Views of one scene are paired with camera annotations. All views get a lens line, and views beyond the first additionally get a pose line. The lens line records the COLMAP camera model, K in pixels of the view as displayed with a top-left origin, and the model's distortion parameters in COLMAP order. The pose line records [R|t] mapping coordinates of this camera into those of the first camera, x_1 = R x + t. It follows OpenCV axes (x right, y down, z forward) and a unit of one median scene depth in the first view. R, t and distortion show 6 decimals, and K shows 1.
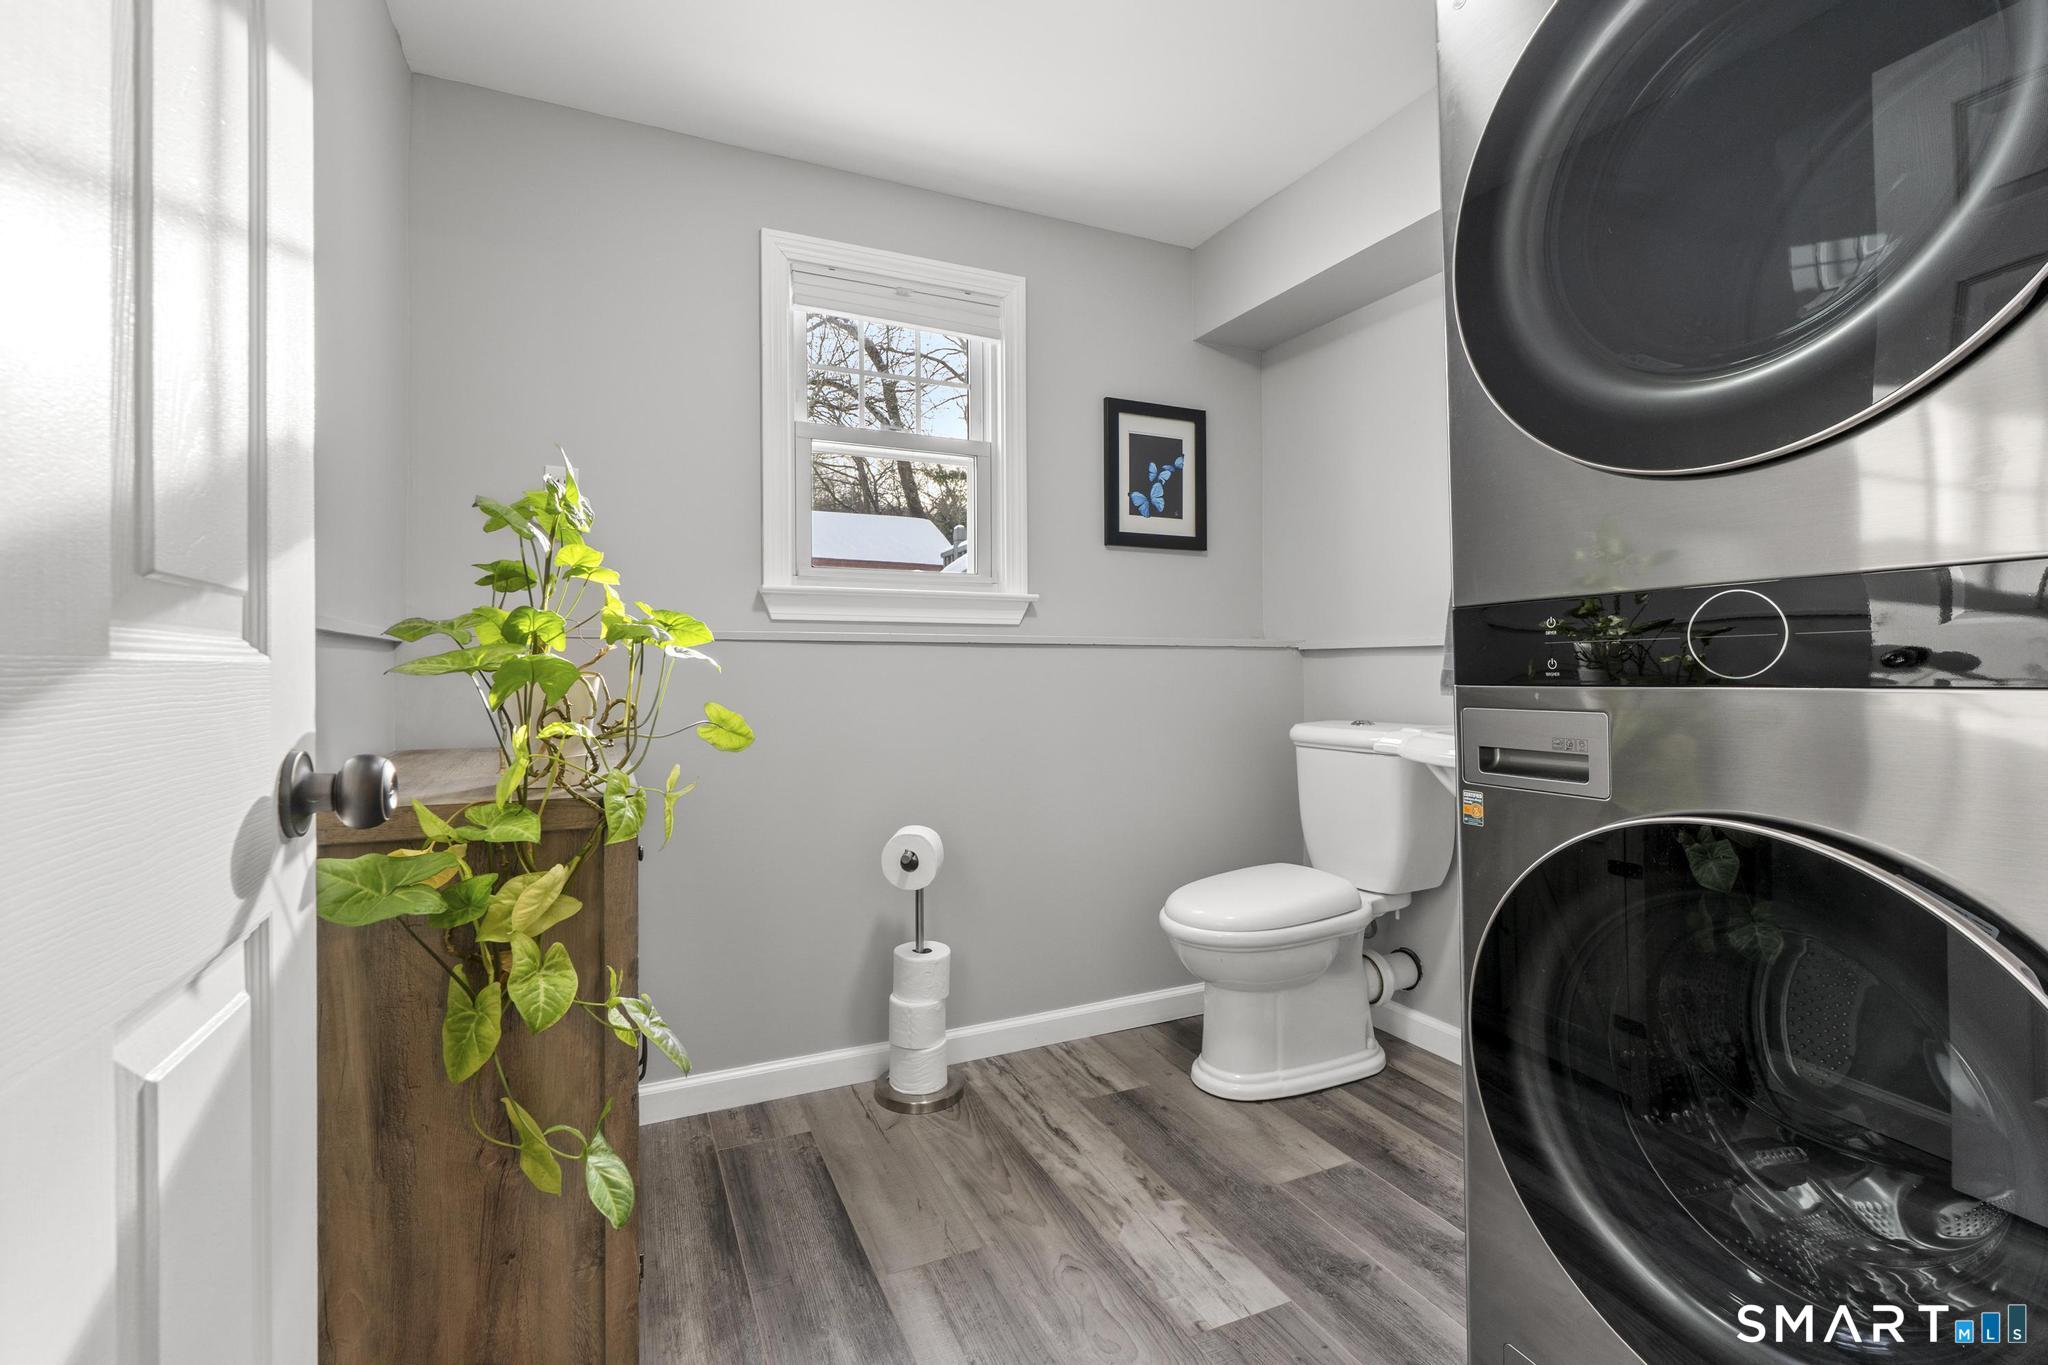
lens RADIAL K [[920.1, 0, 1031.1], [0, 920.1, 670.9], [0, 0, 1]] dist [-0.015283, 0.004687]
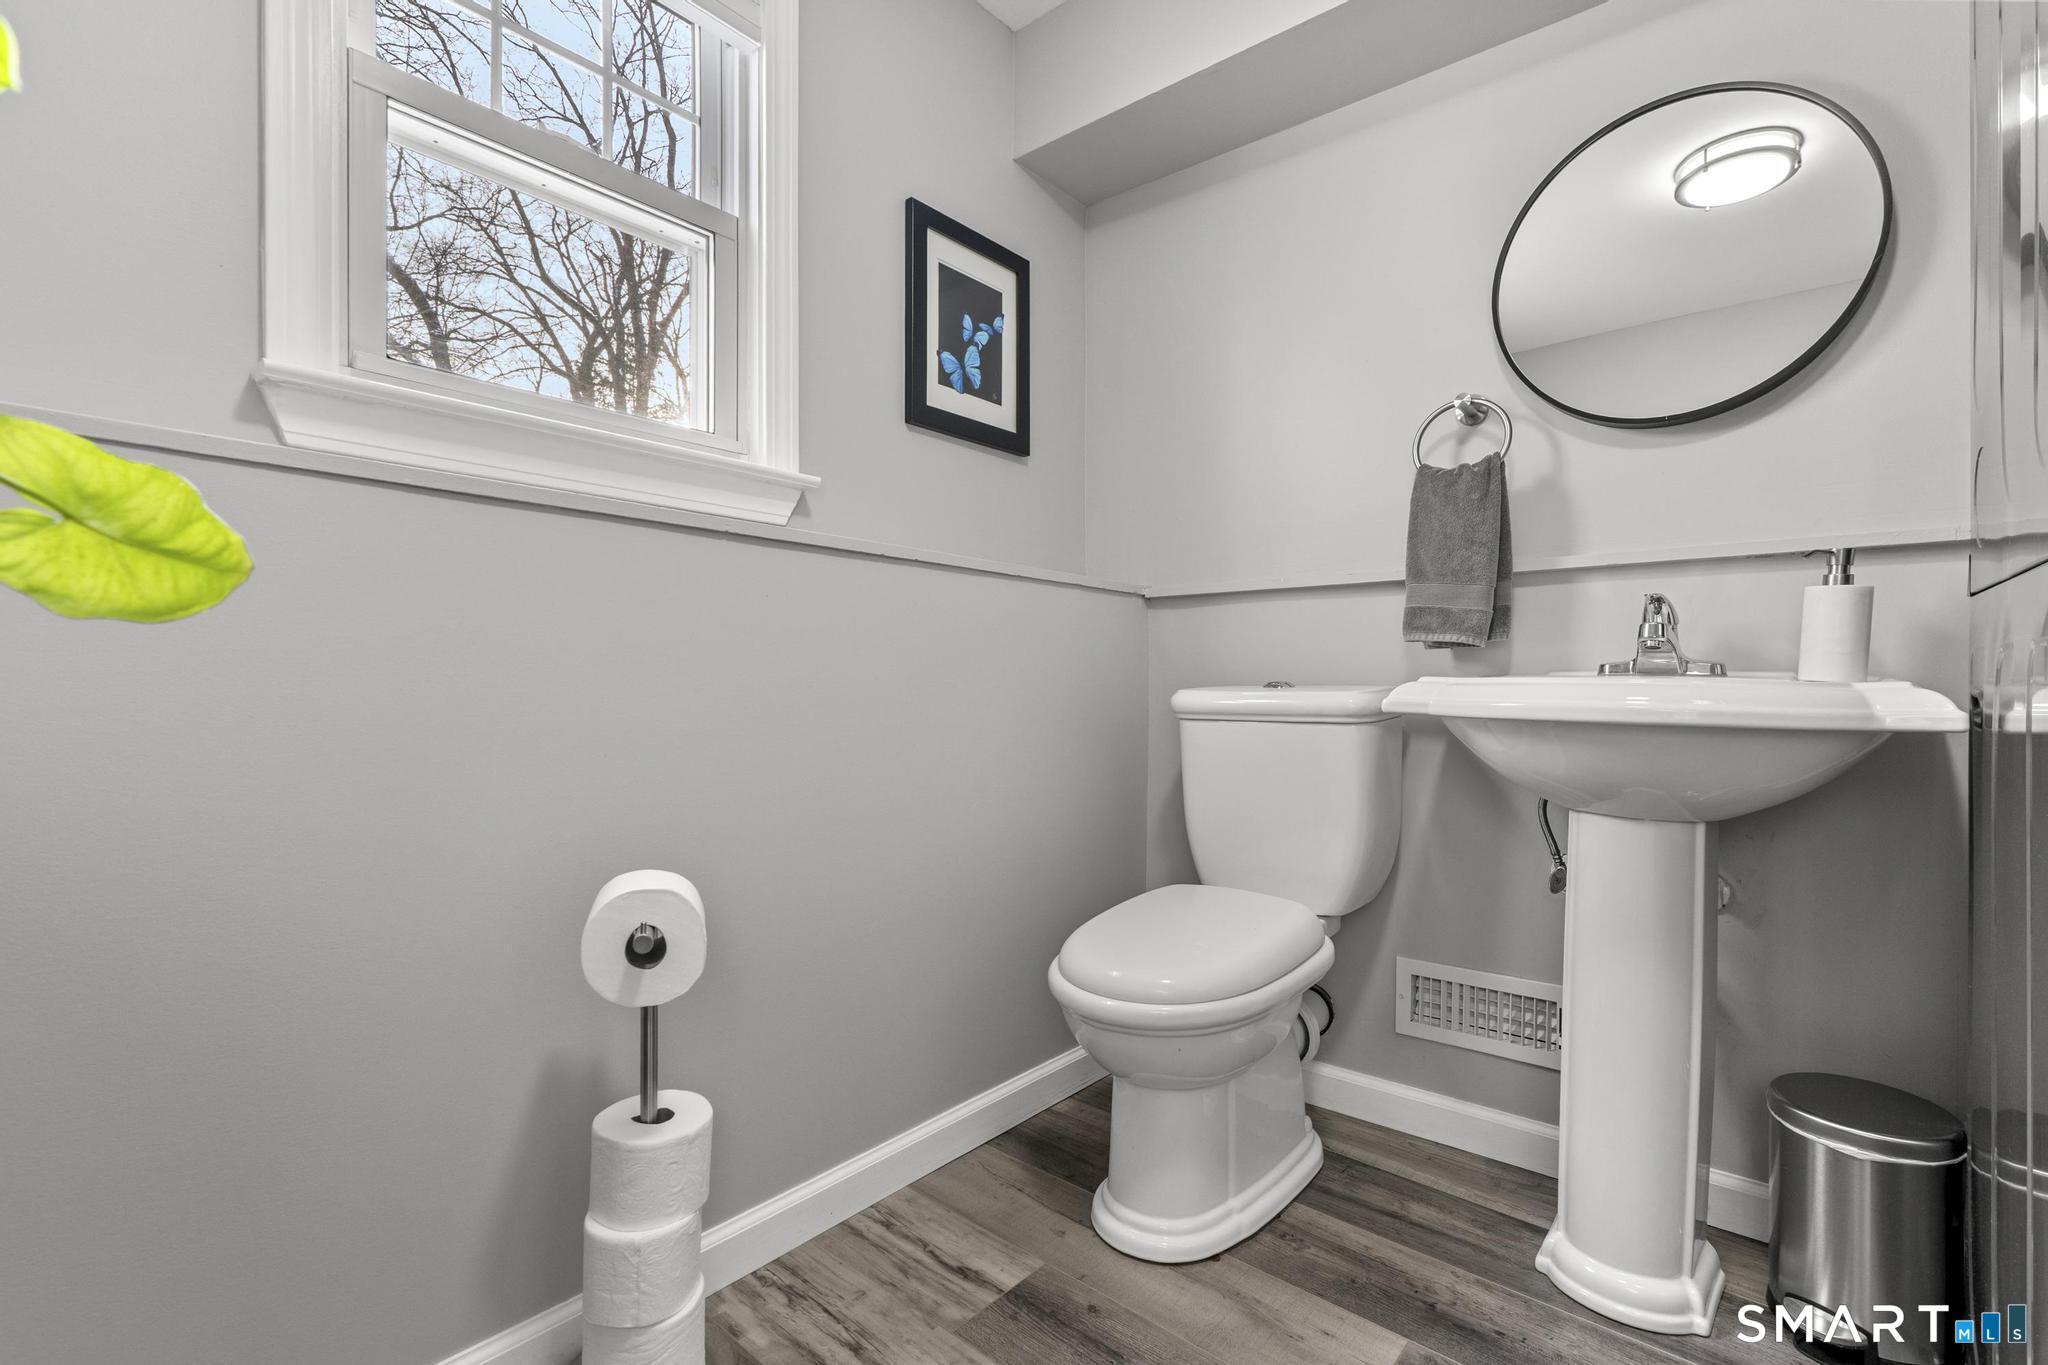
lens RADIAL K [[920.1, 0, 1019.6], [0, 920.1, 689.7], [0, 0, 1]] dist [-0.015283, 0.004687]
pose [[0.913901, 0.005142, 0.405906, -0.129857], [-0.005936, 0.999982, 0.000698, 0.062949], [-0.405895, -0.003048, 0.913915, 0.423913]]
